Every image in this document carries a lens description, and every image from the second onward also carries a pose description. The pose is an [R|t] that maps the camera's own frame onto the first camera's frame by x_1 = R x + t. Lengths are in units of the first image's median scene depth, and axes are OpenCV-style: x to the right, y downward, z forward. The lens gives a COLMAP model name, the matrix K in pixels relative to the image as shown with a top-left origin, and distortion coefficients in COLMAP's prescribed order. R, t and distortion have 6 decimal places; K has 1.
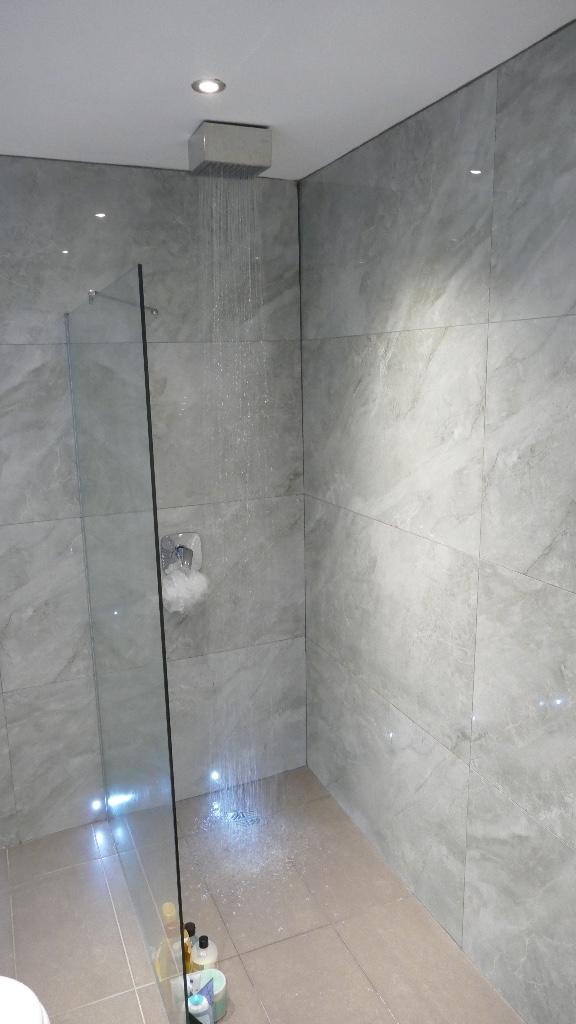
lens RADIAL K [[726.5, 0, 281.9], [0, 726.5, 511.1], [0, 0, 1]] dist [-0.024563, 0.006974]
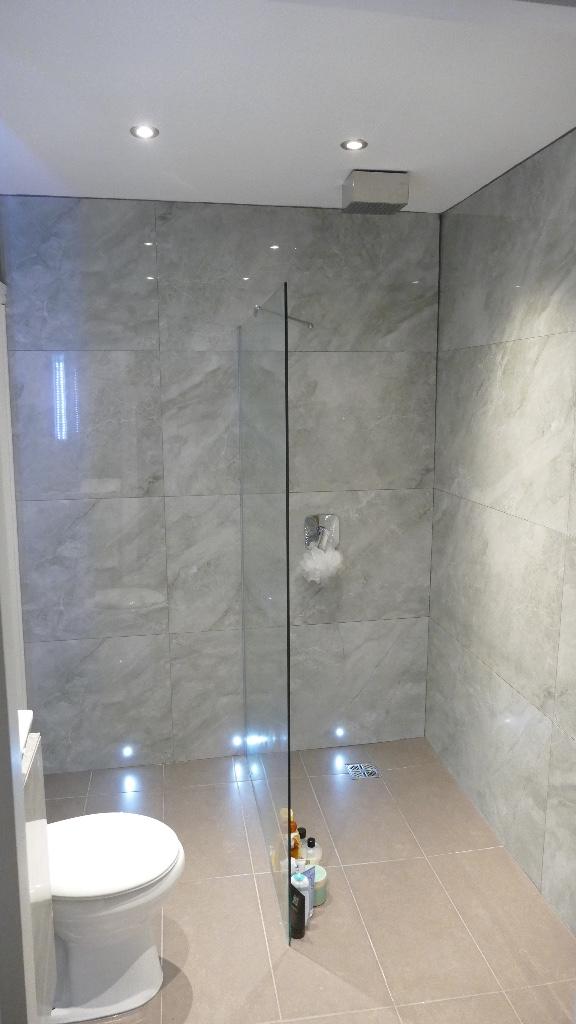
lens RADIAL K [[726.5, 0, 281.9], [0, 726.5, 511.1], [0, 0, 1]] dist [-0.024563, 0.006974]
pose [[0.971572, 0.056169, -0.229986, 0.074676], [-0.064300, 0.997538, -0.028007, 0.069925], [0.227846, 0.041999, 0.972791, -0.171326]]
